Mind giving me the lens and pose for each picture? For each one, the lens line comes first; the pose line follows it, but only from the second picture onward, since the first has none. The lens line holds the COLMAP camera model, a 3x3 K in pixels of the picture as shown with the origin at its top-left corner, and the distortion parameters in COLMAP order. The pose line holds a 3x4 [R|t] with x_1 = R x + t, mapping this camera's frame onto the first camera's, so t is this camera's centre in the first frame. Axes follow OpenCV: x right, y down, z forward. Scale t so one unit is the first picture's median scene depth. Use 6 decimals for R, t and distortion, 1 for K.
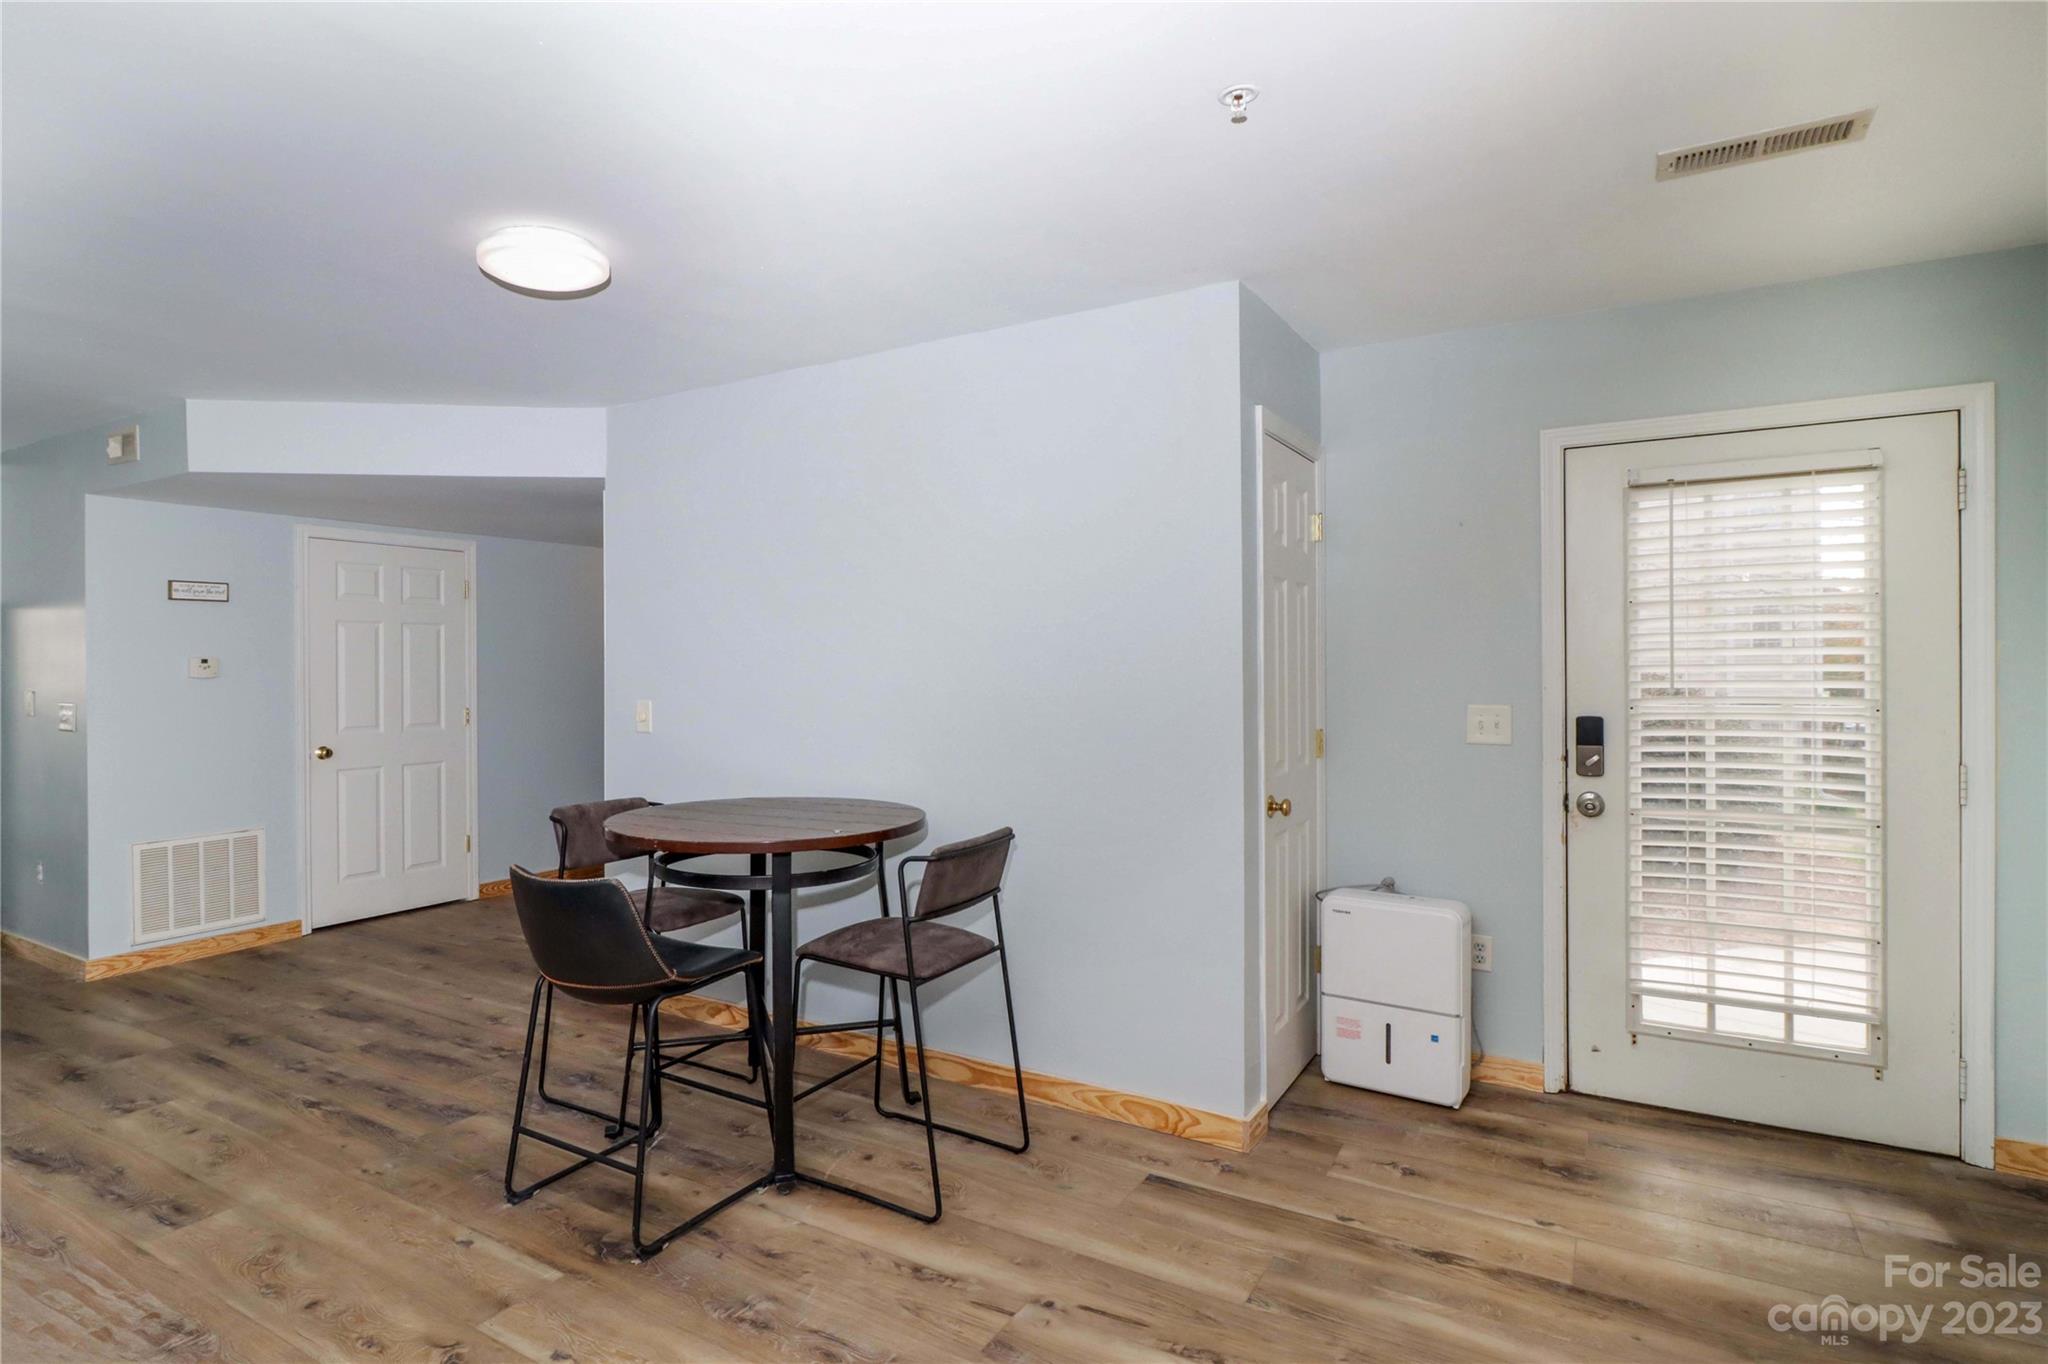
lens RADIAL K [[1036.2, 0, 1022.7], [0, 1036.2, 678.5], [0, 0, 1]] dist [-0.009262, -0.000270]
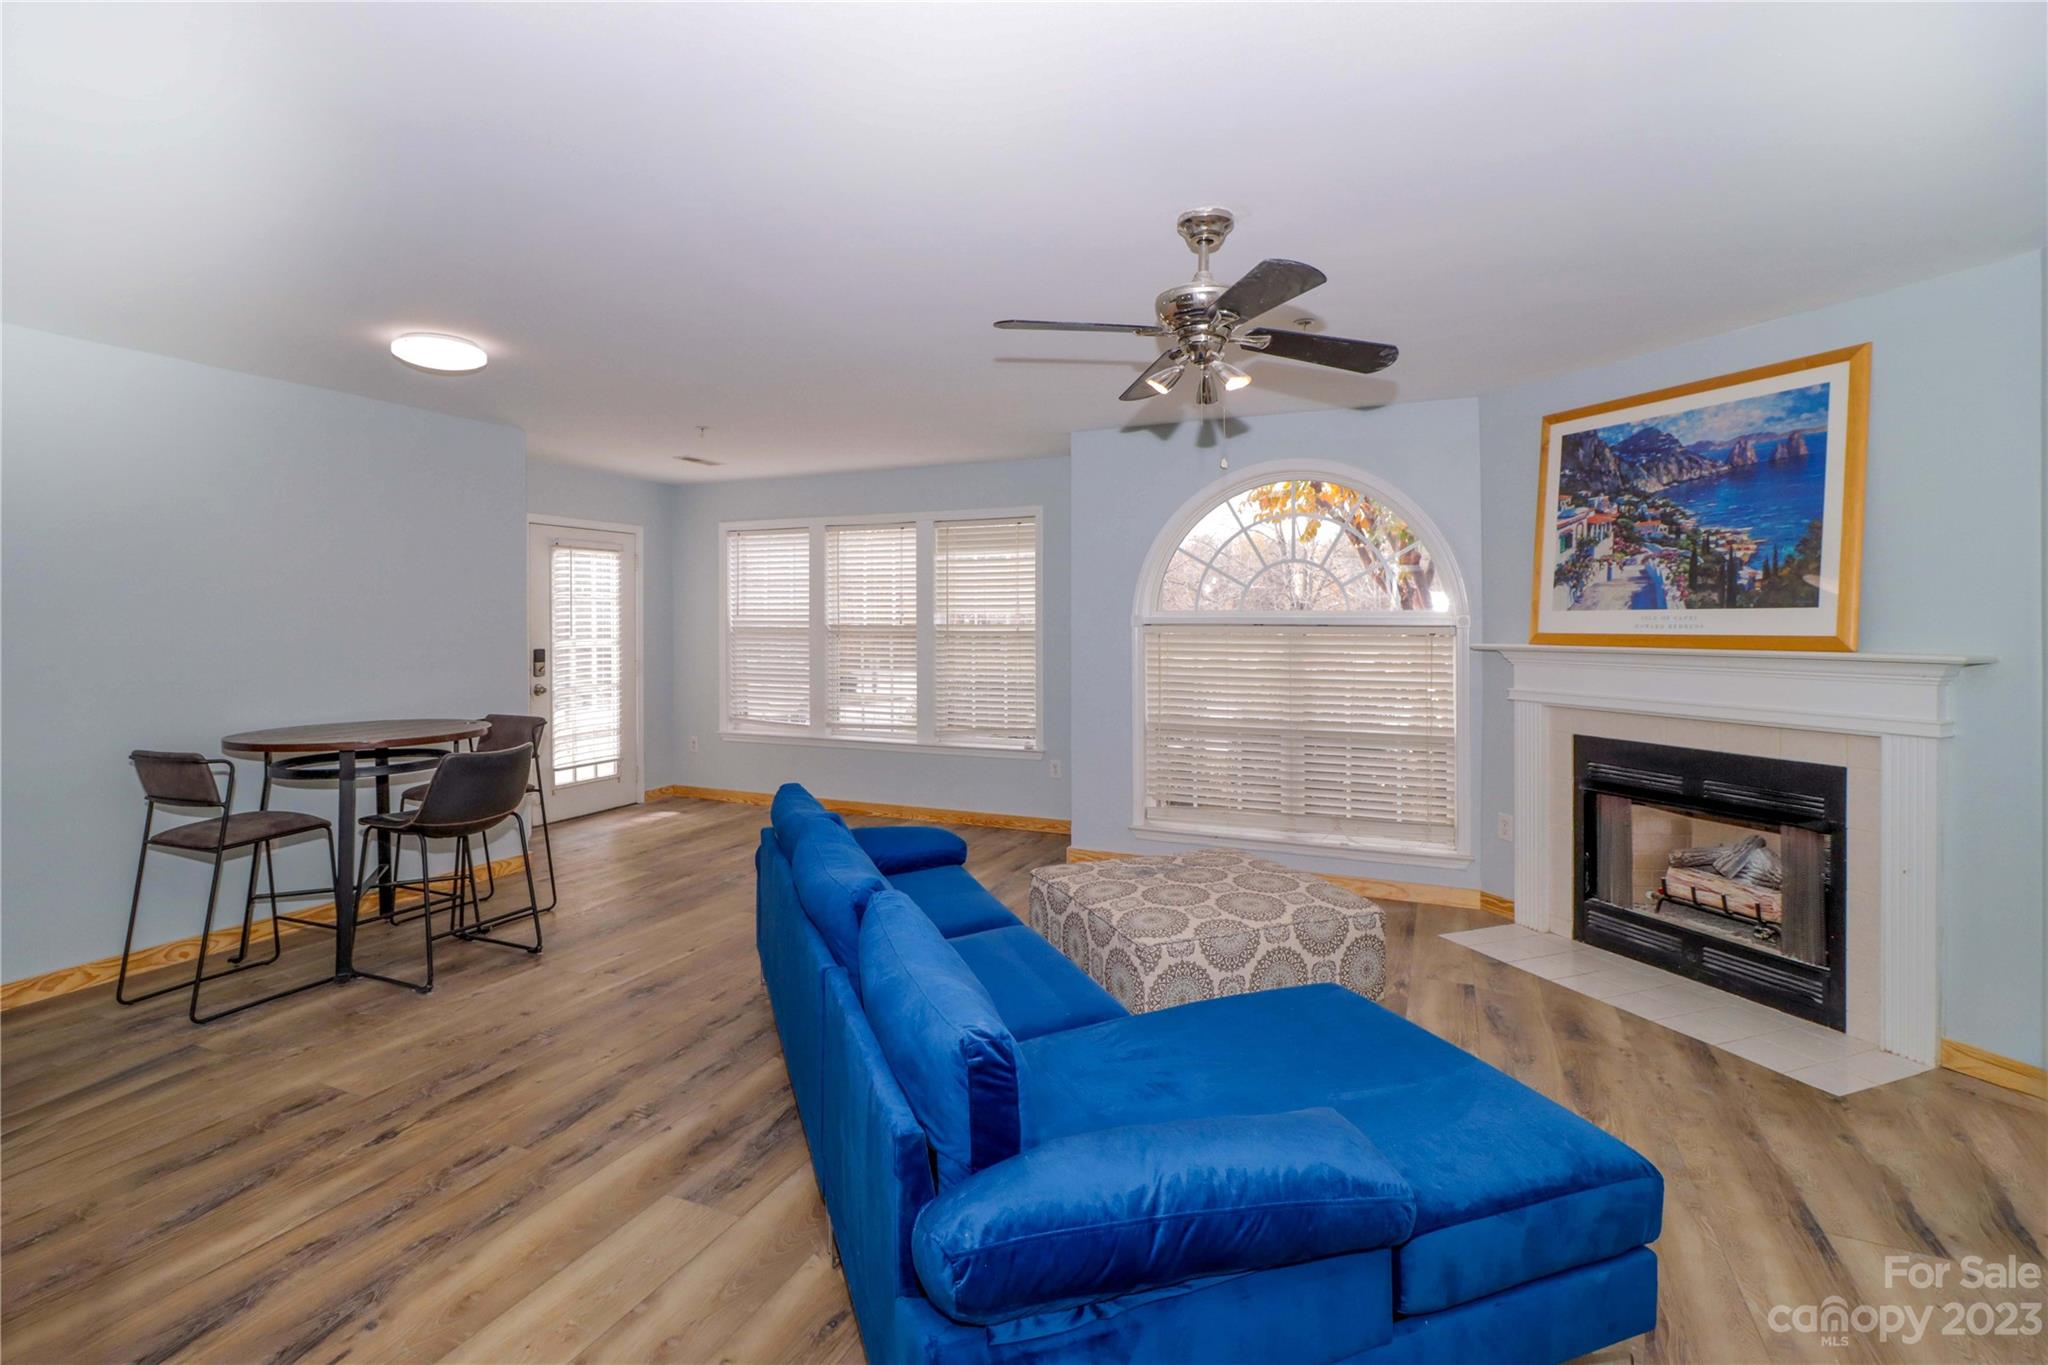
lens RADIAL K [[1029.3, 0, 1041.6], [0, 1029.3, 618.4], [0, 0, 1]] dist [-0.004581, 0.005133]
pose [[-0.162513, 0.010093, 0.986655, -1.796668], [0.014573, 0.999863, -0.007828, 0.006188], [-0.986599, 0.013106, -0.162638, 0.326803]]
